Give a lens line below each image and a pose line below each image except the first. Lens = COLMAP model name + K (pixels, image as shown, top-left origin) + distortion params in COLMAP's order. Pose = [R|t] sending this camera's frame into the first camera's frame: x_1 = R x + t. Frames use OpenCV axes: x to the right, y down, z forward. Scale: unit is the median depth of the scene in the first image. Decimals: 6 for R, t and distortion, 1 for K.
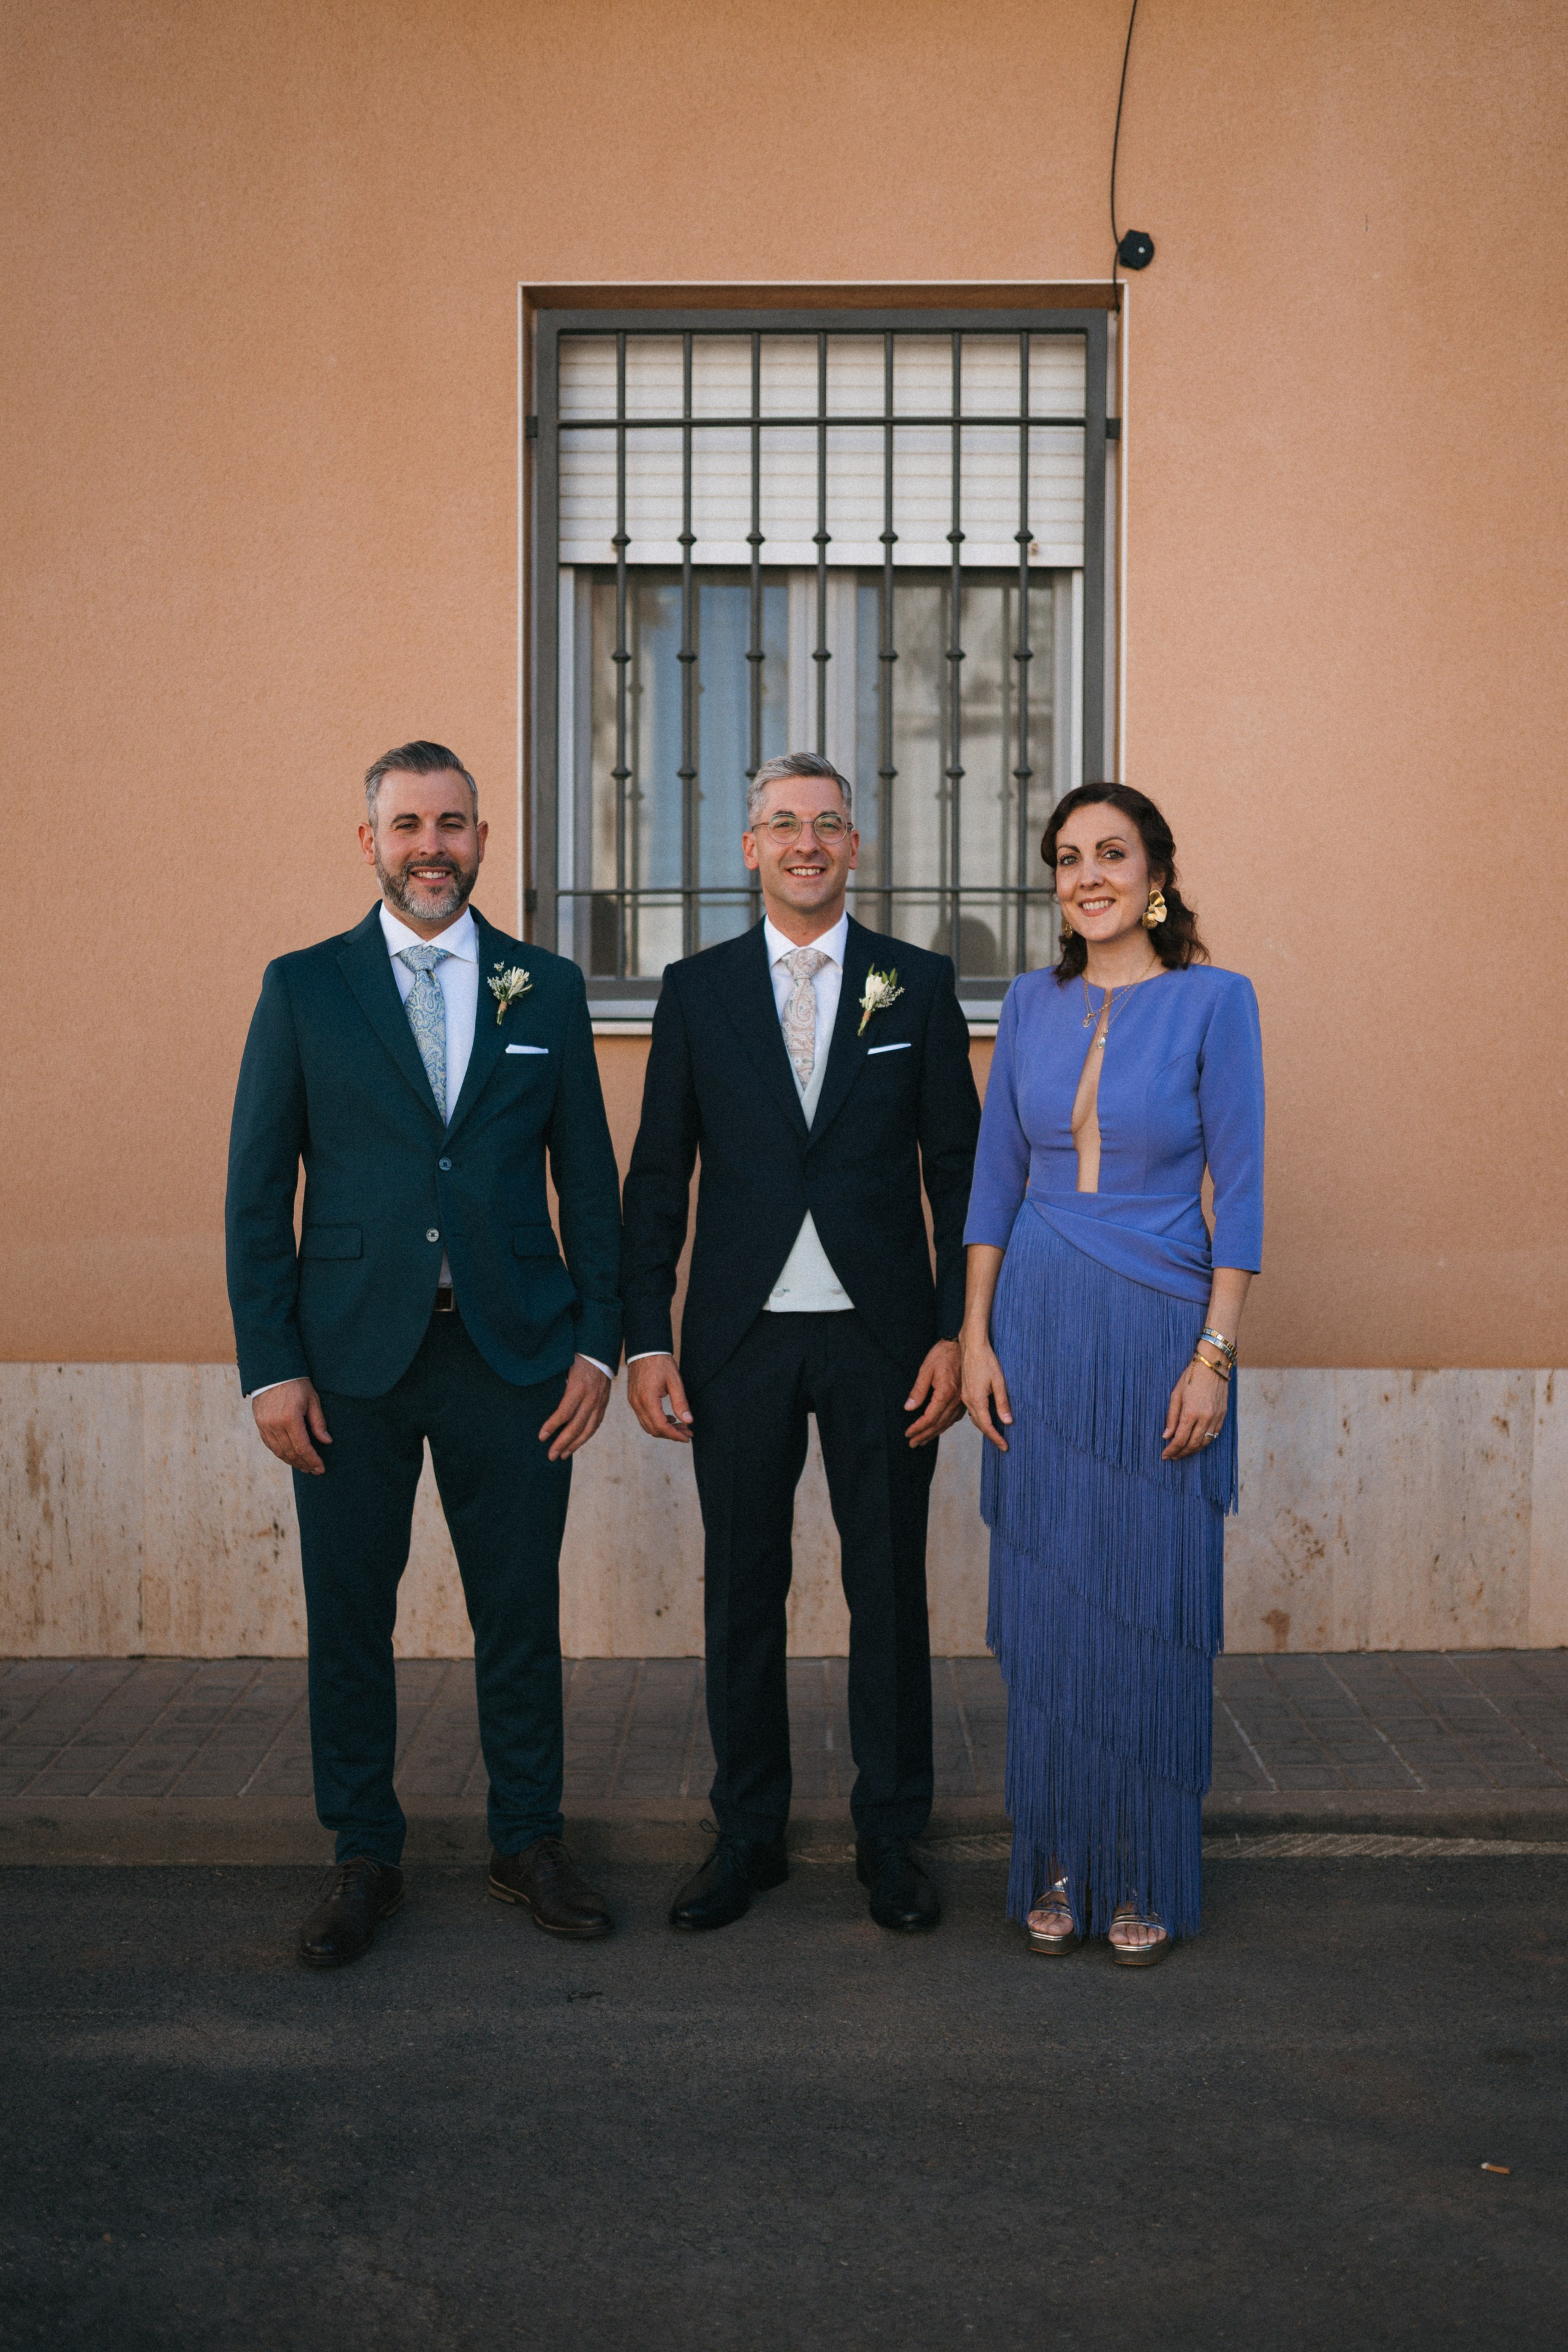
lens RADIAL K [[2439.5, 0, 796.3], [0, 2439.5, 1196.3], [0, 0, 1]] dist [-0.005892, 0.000000]
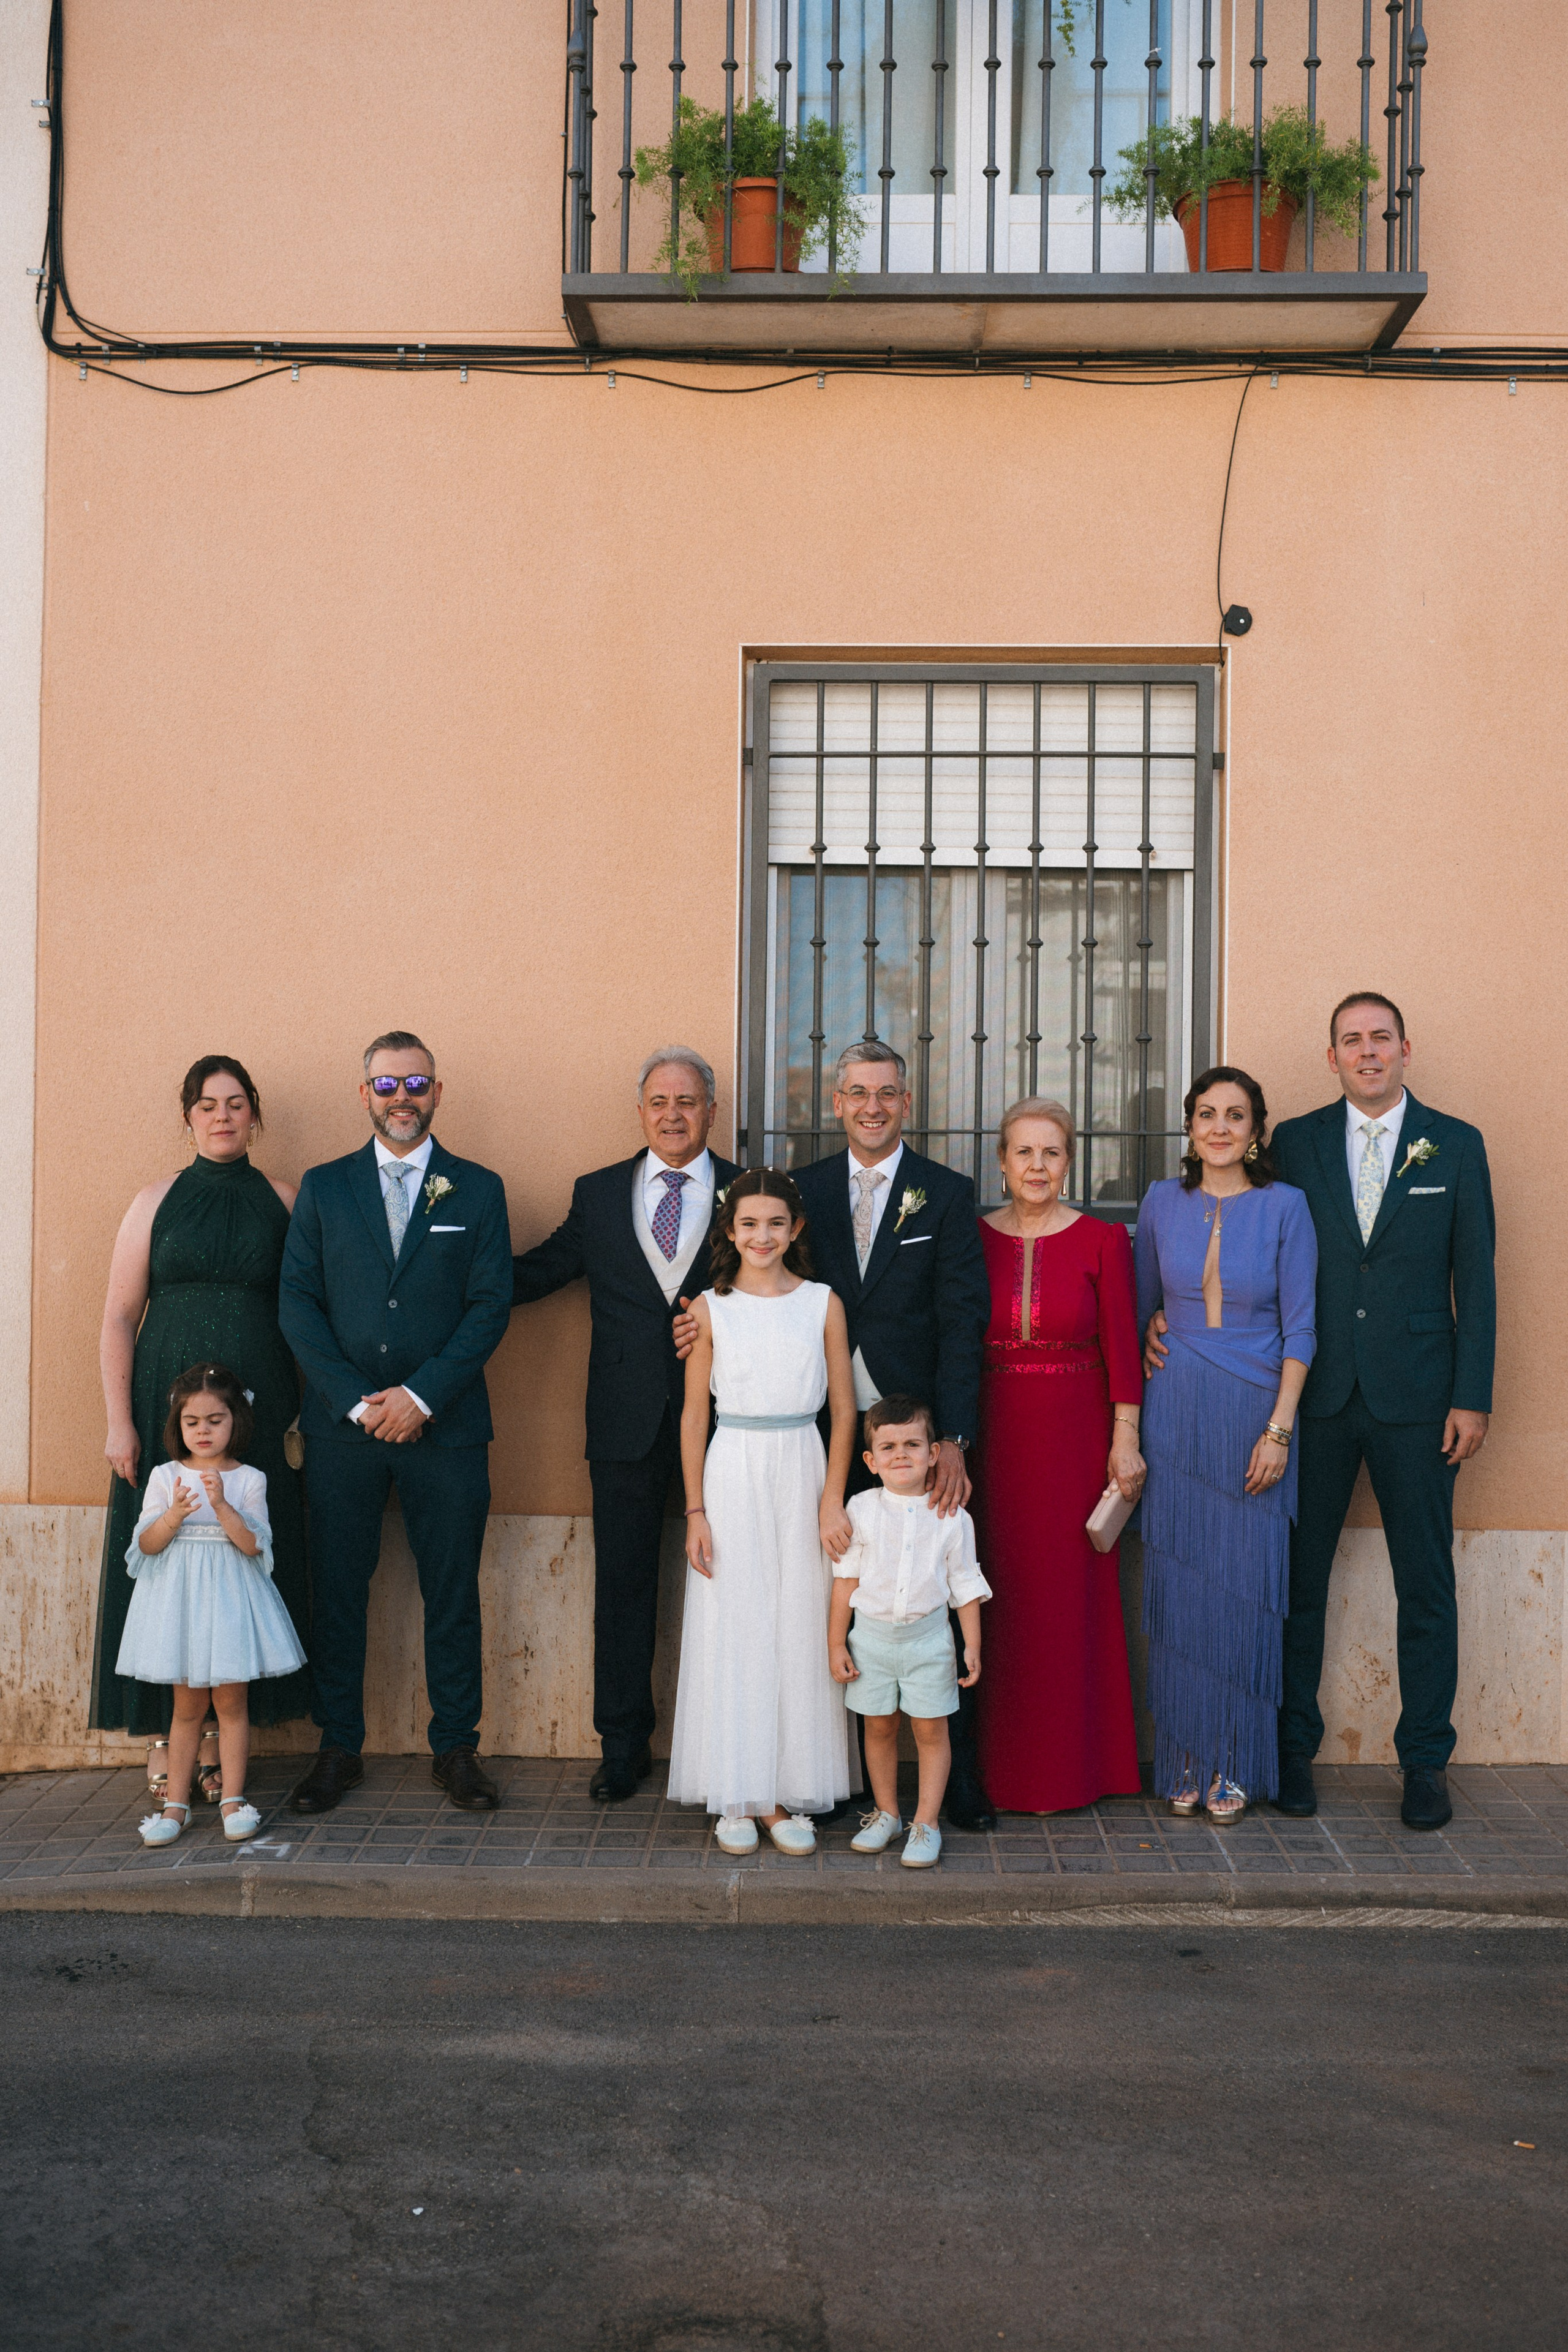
lens RADIAL K [[2439.5, 0, 805.4], [0, 2439.5, 1193.7], [0, 0, 1]] dist [-0.005892, 0.000000]
pose [[0.999800, 0.009919, -0.017392, -0.064541], [-0.010722, 0.998853, -0.046674, -0.042085], [0.016909, 0.046851, 0.998759, -0.263341]]
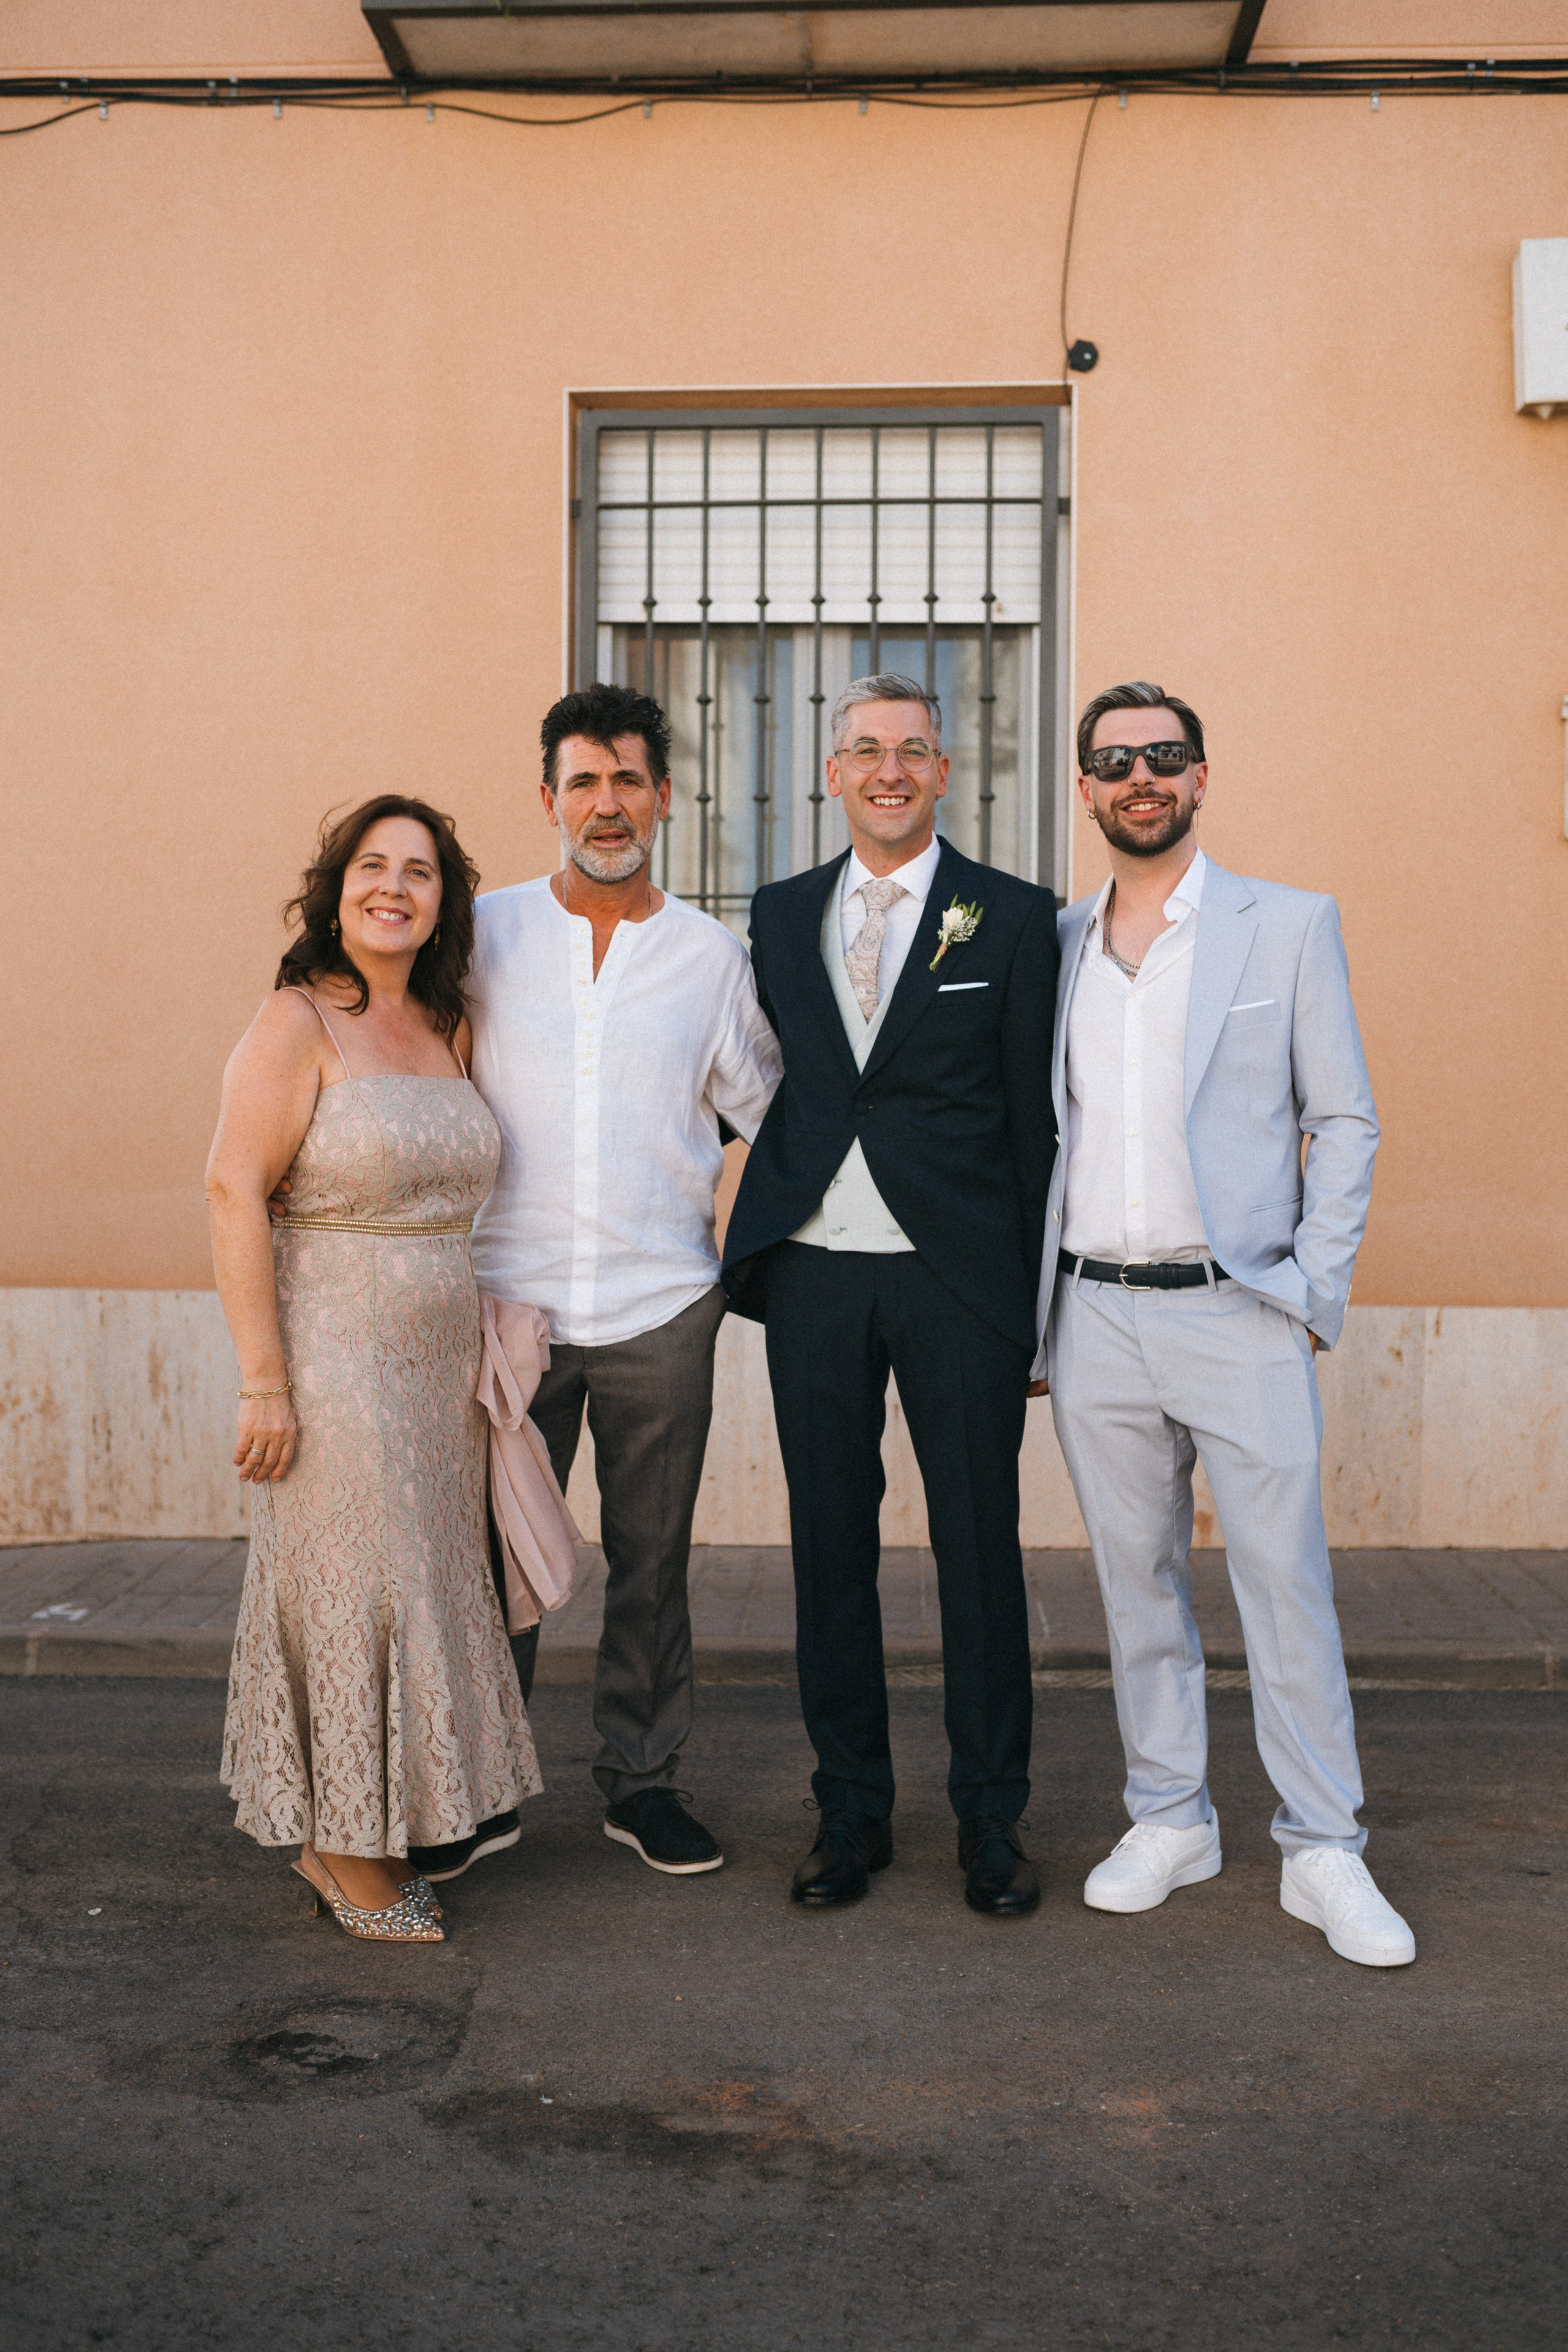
lens RADIAL K [[2439.5, 0, 787.4], [0, 2439.5, 1214.0], [0, 0, 1]] dist [-0.005892, 0.000000]
pose [[0.998975, 0.006487, -0.044792, 0.059109], [-0.006795, 0.999954, -0.006725, 0.042955], [0.044746, 0.007022, 0.998974, -0.213645]]
